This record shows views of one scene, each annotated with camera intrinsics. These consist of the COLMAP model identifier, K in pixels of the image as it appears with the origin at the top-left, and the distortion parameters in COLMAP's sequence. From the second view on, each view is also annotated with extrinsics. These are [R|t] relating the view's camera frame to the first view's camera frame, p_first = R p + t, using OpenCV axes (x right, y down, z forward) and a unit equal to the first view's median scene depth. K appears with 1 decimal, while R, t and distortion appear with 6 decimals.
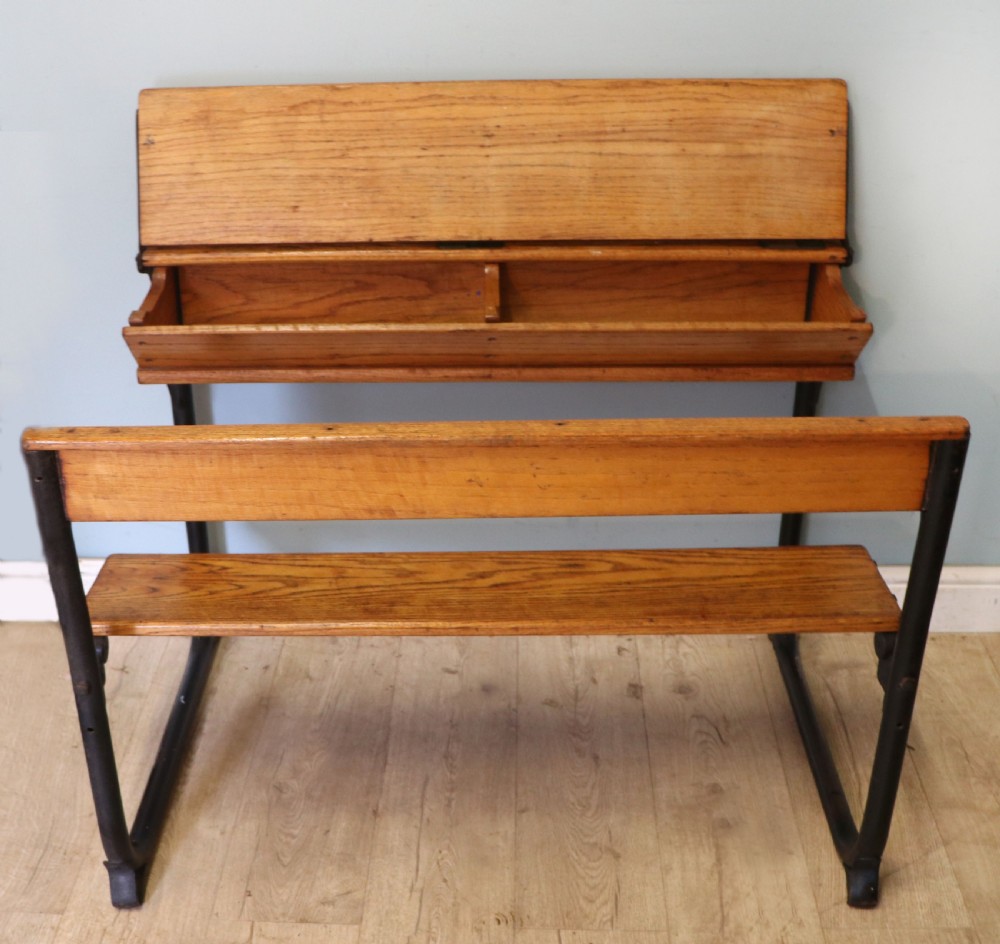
lens RADIAL K [[1414.4, 0, 402.1], [0, 1414.4, 444.8], [0, 0, 1]] dist [-0.149423, 0.000000]
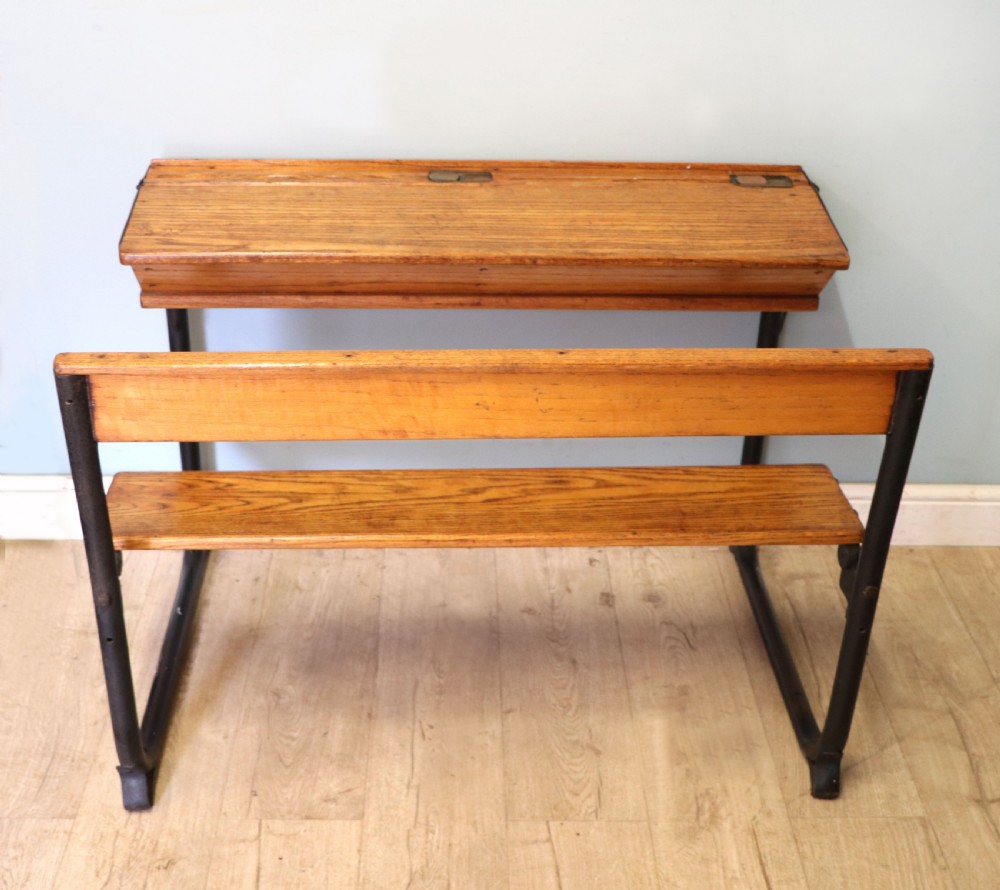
lens RADIAL K [[1415.8, 0, 468.2], [0, 1415.8, 425.1], [0, 0, 1]] dist [-0.078957, 0.000000]
pose [[0.995388, 0.002489, 0.095896, -0.048330], [-0.006956, 0.998904, 0.046279, -0.006821], [-0.095676, -0.046733, 0.994315, -0.060062]]
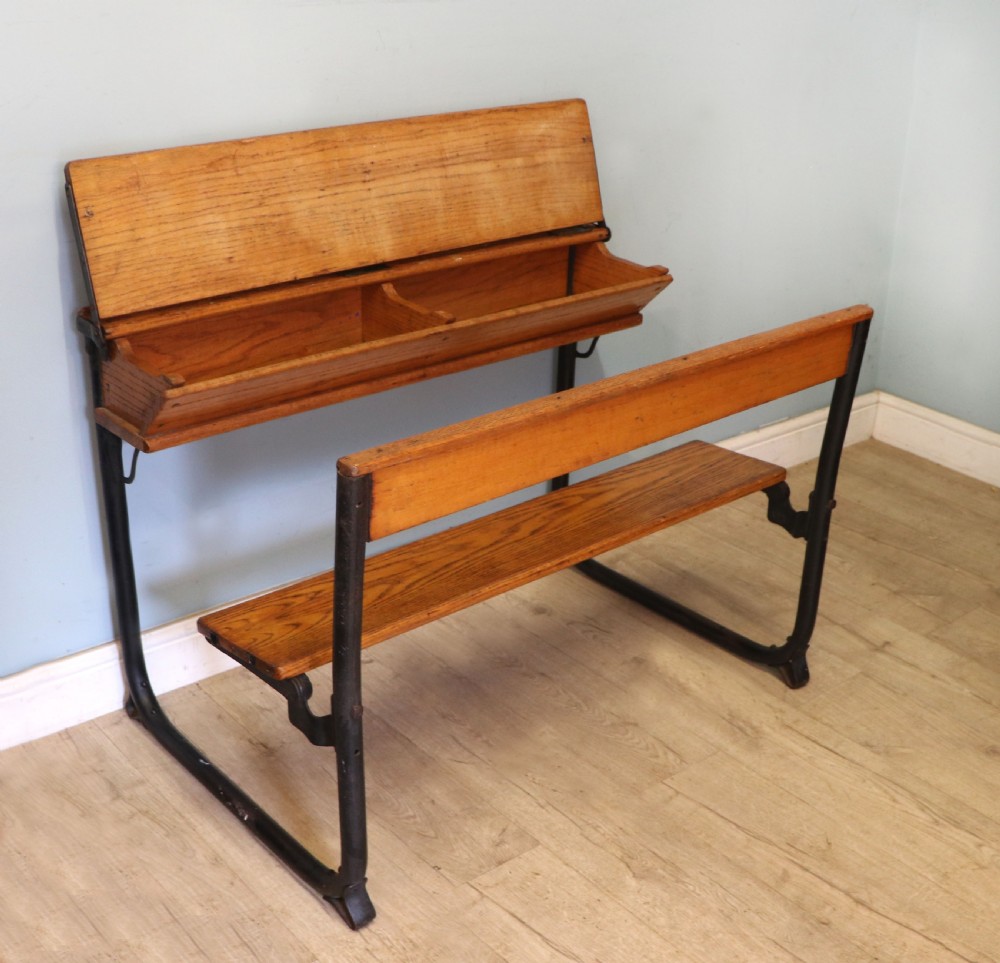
lens RADIAL K [[1382.8, 0, 461.3], [0, 1382.8, 505.7], [0, 0, 1]] dist [-0.165020, 0.000000]
pose [[0.739090, -0.248950, 0.625915, -0.649609], [0.257423, 0.963058, 0.079075, -0.027711], [-0.622479, 0.102682, 0.775872, 0.120914]]
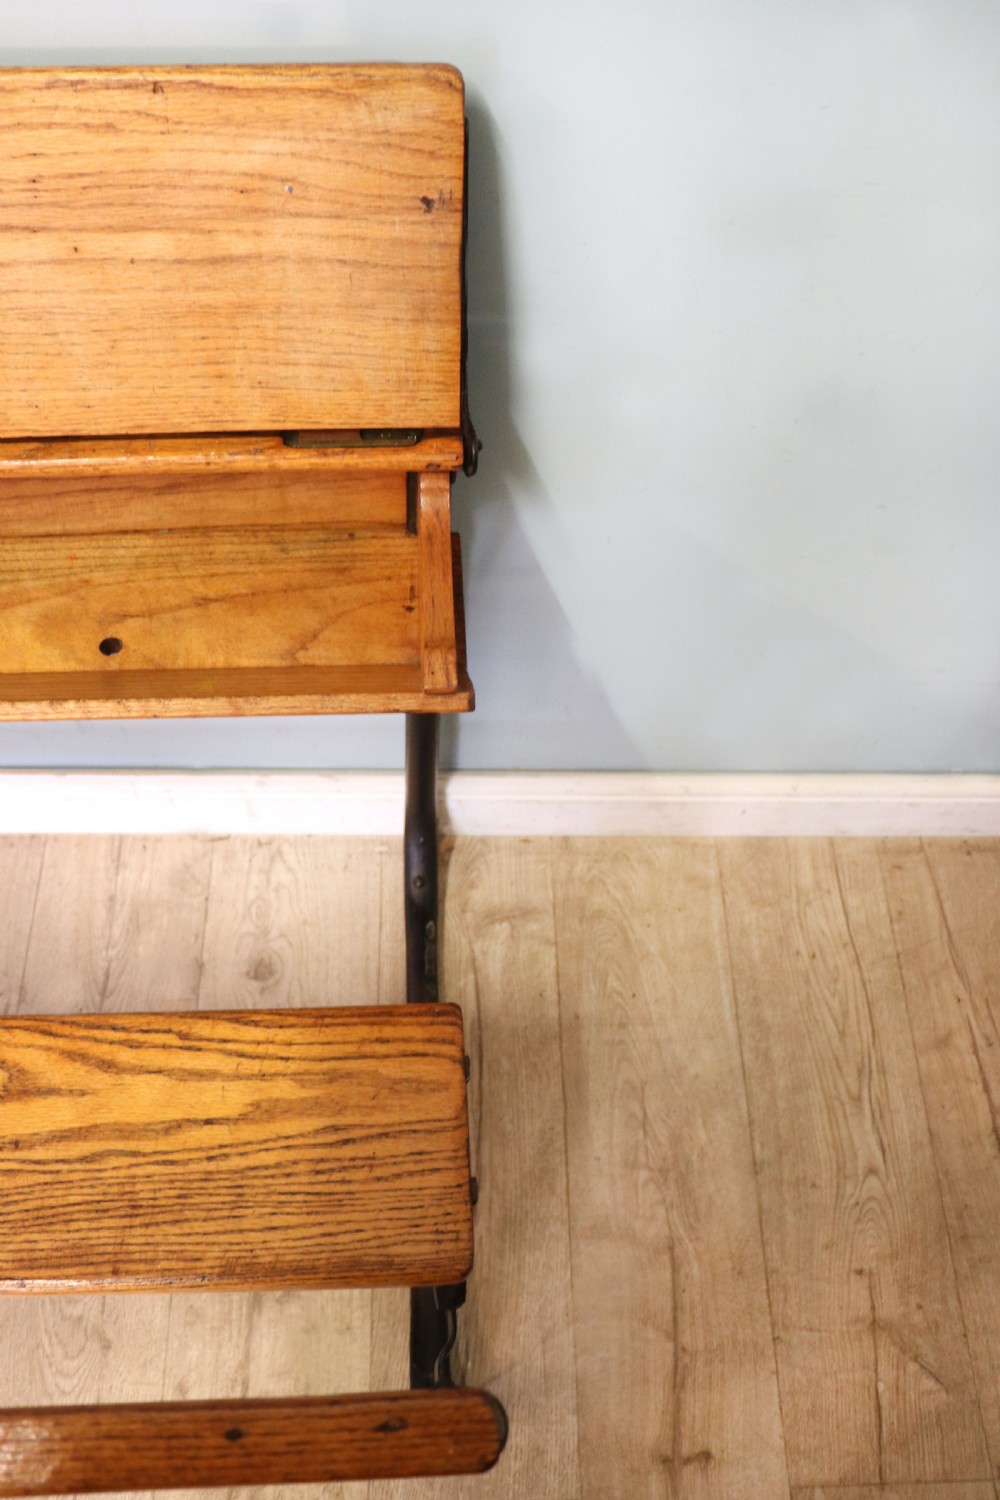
lens RADIAL K [[1284.9, 0, 469.8], [0, 1284.9, 750.2], [0, 0, 1]] dist [-0.182946, 0.140183]
pose [[0.994035, -0.044108, 0.099748, 0.277630], [-0.016543, 0.843013, 0.537639, -0.287913], [-0.107803, -0.536082, 0.837254, 0.592489]]
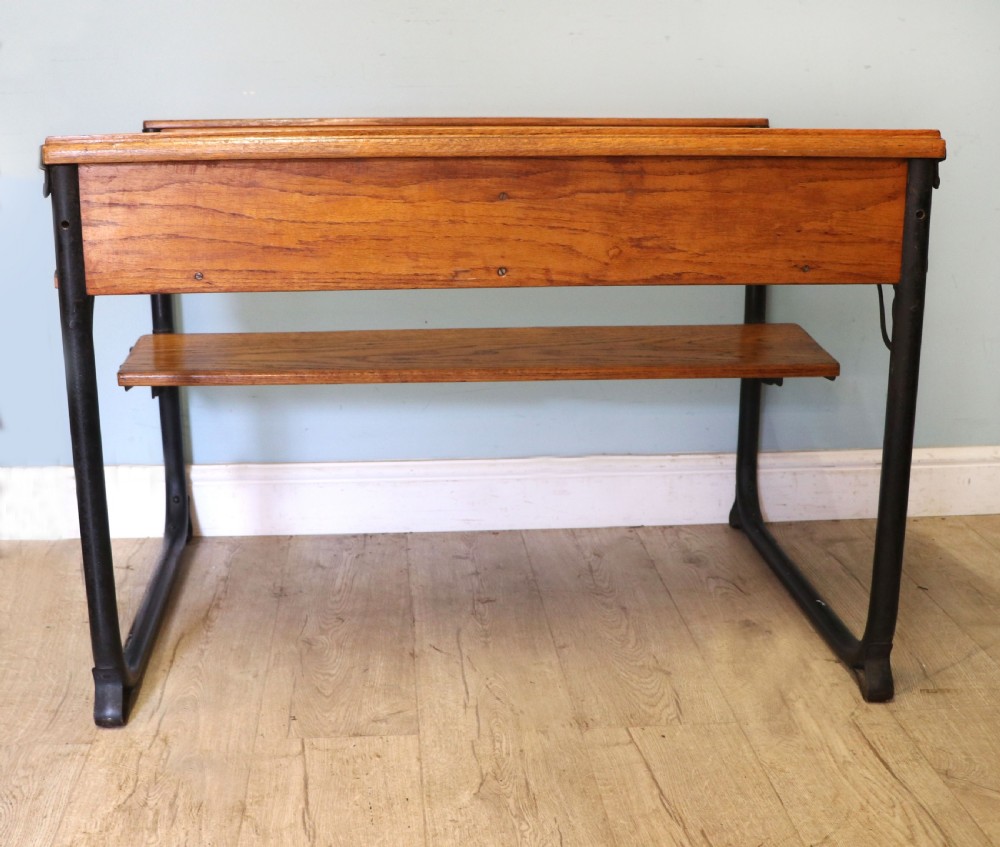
lens RADIAL K [[1295.0, 0, 428.3], [0, 1295.0, 373.4], [0, 0, 1]] dist [-0.127448, 0.000000]
pose [[0.993307, -0.008127, 0.115214, -0.109848], [0.032117, 0.977614, -0.207942, 0.259968], [-0.110945, 0.210251, 0.971332, 0.095303]]
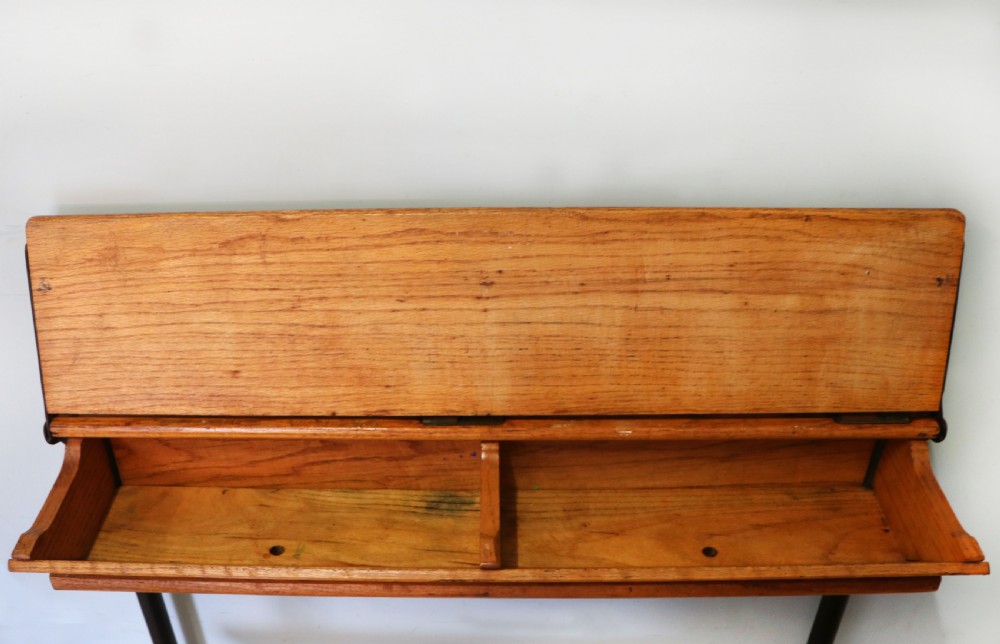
lens RADIAL K [[928.5, 0, 444.5], [0, 928.5, 342.9], [0, 0, 1]] dist [-0.162375, 0.086643]
pose [[0.999893, -0.005363, 0.013642, 0.032469], [0.003573, 0.991766, 0.128015, -0.254655], [-0.014216, -0.127953, 0.991678, 0.513600]]
